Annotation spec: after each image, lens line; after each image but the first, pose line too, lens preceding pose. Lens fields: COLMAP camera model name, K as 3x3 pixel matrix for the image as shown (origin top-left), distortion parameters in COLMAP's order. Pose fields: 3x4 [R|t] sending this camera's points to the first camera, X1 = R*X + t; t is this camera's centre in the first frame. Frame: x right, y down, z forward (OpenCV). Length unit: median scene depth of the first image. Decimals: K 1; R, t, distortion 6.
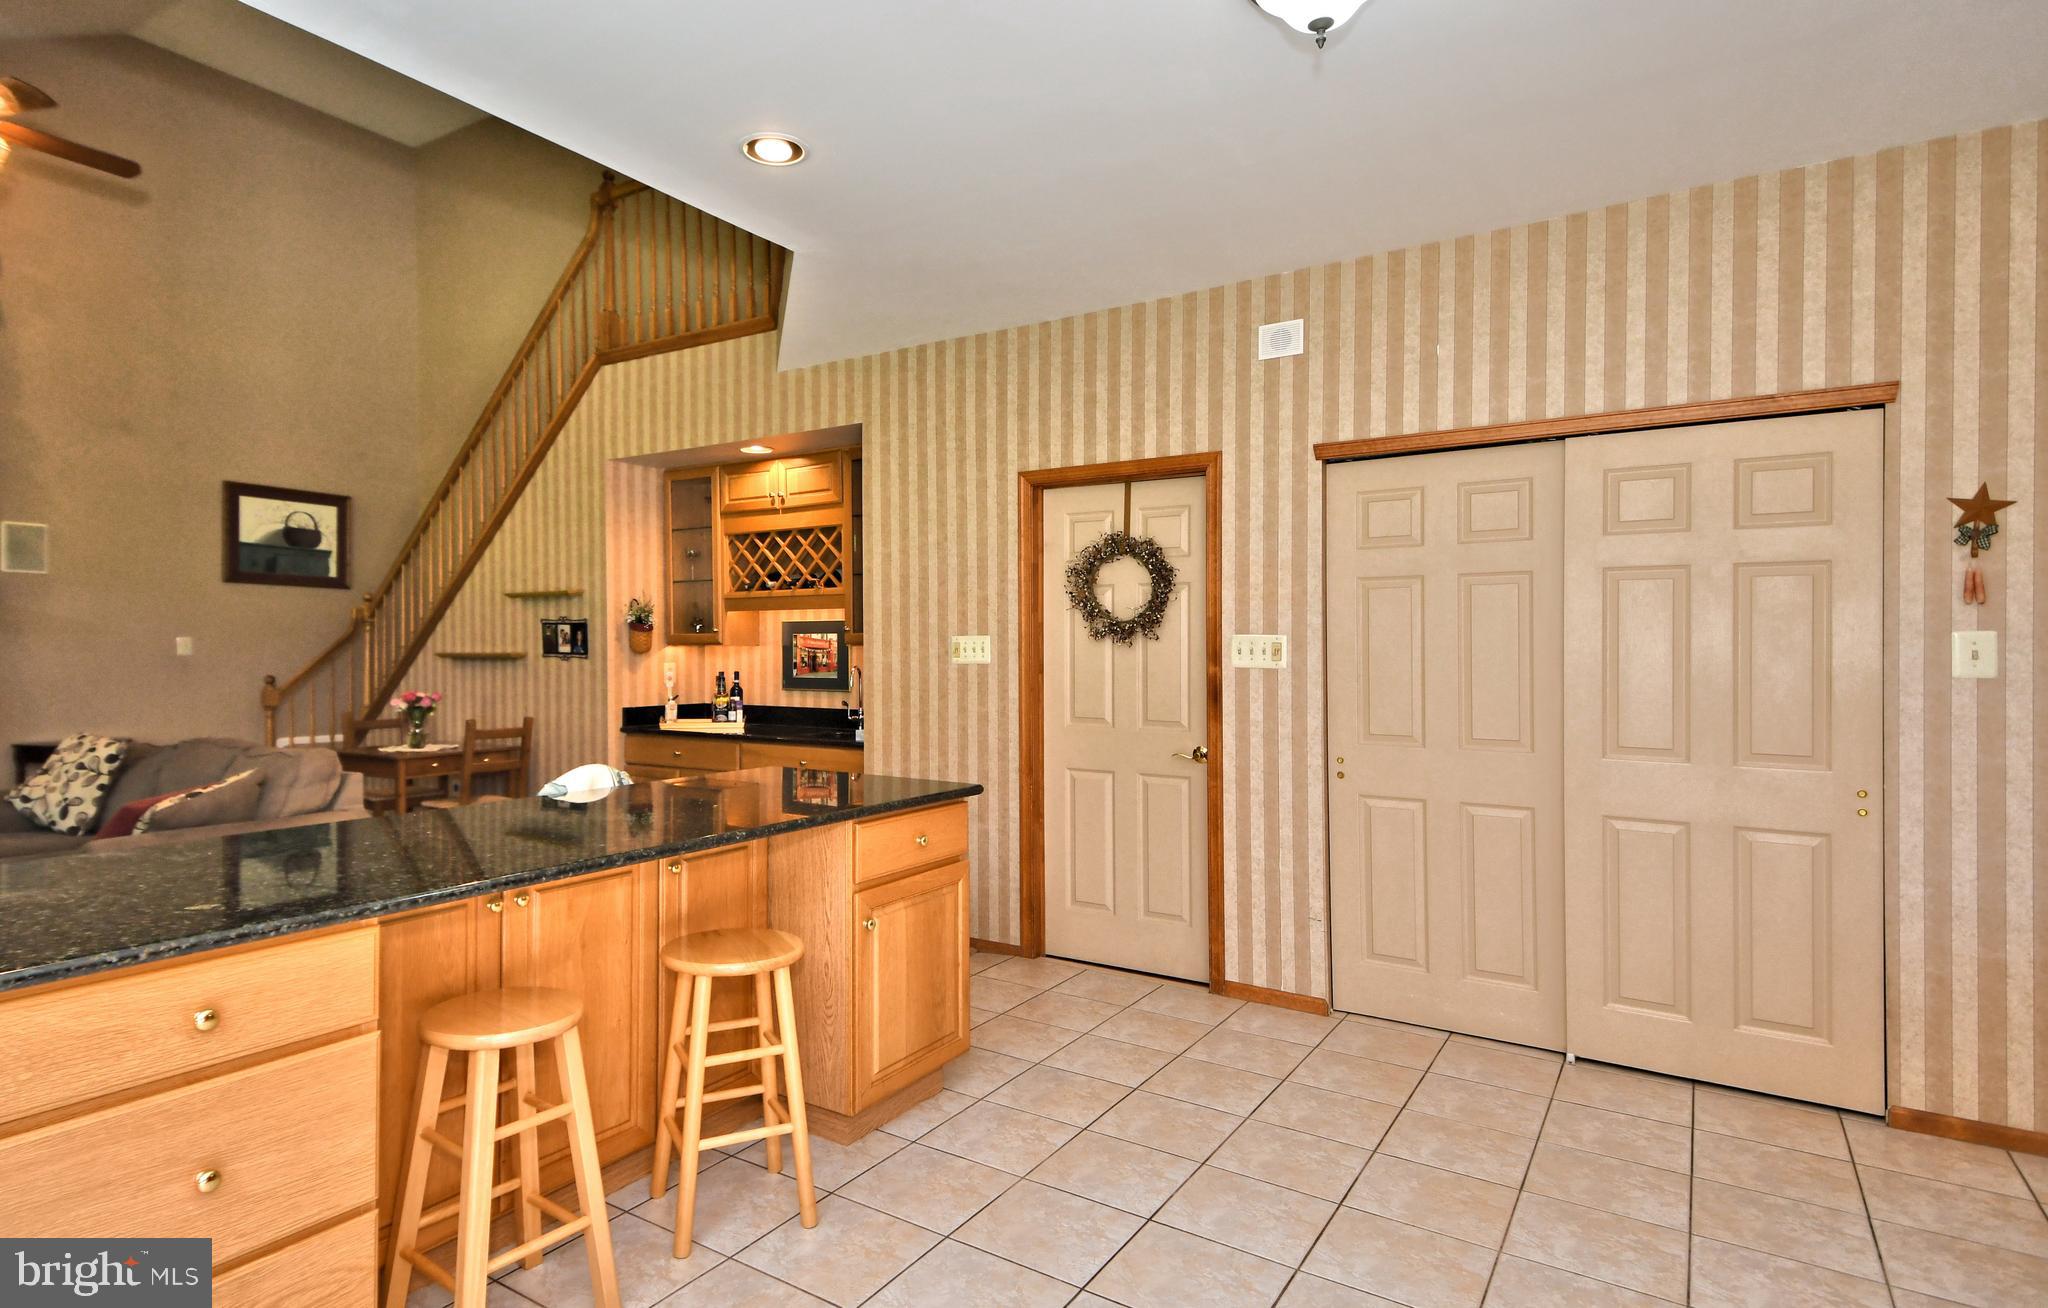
lens RADIAL K [[1038.9, 0, 1024.0], [0, 1038.9, 654.0], [0, 0, 1]] dist [0.029387, 0.000040]
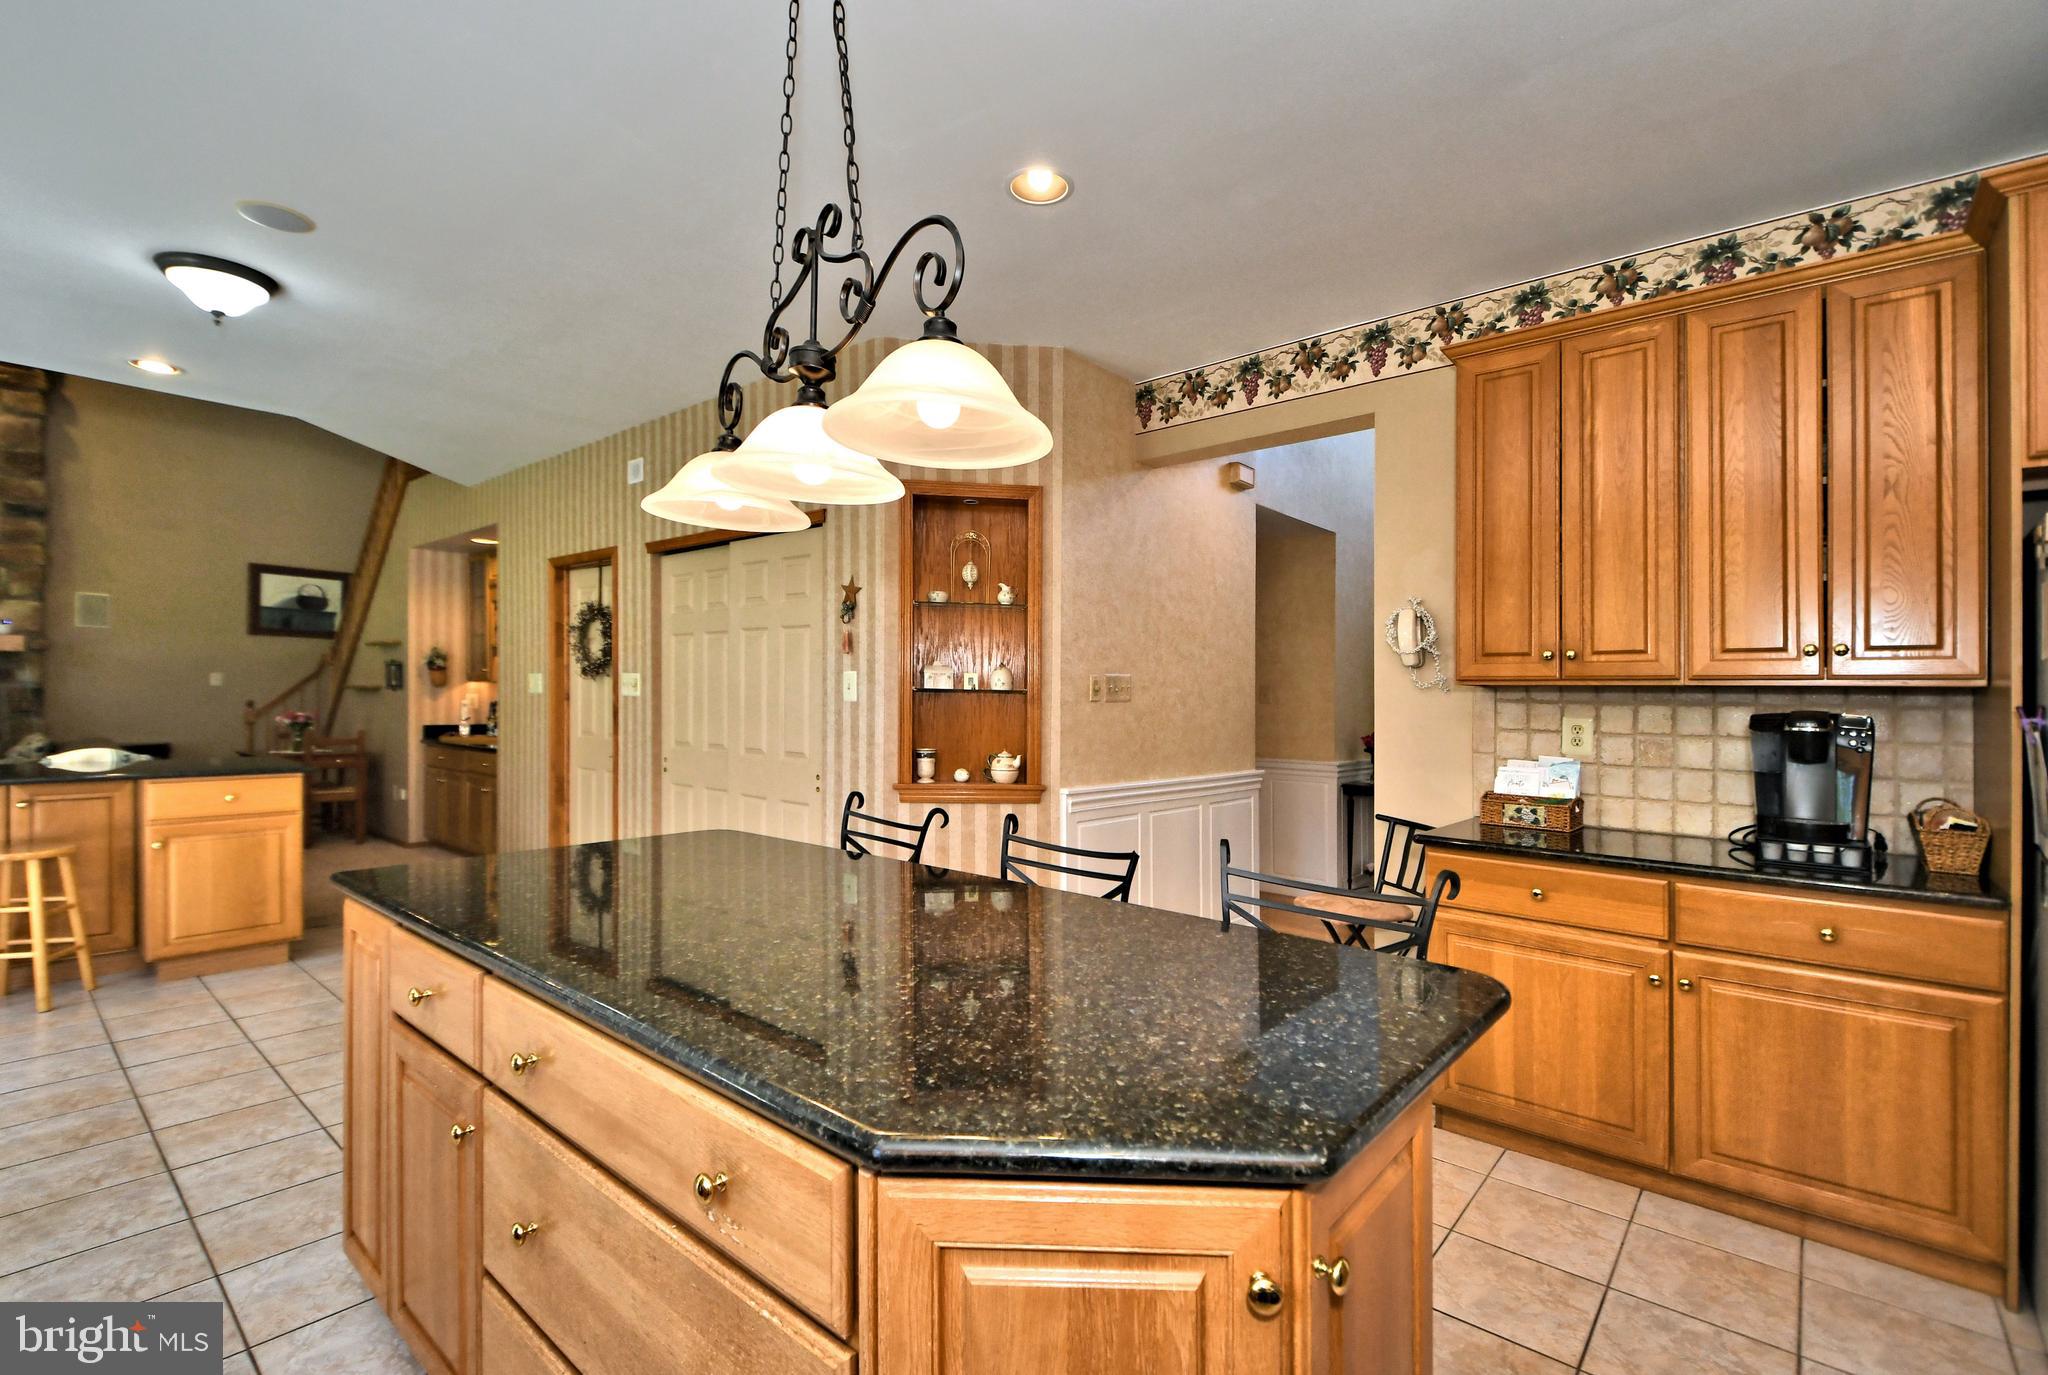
lens RADIAL K [[930.2, 0, 1024.4], [0, 930.2, 707.4], [0, 0, 1]] dist [-0.000068, -0.006592]
pose [[0.991989, 0.017300, -0.125135, 0.565638], [-0.017015, 0.999850, 0.003343, 0.009536], [0.125174, -0.001187, 0.992134, -0.132030]]
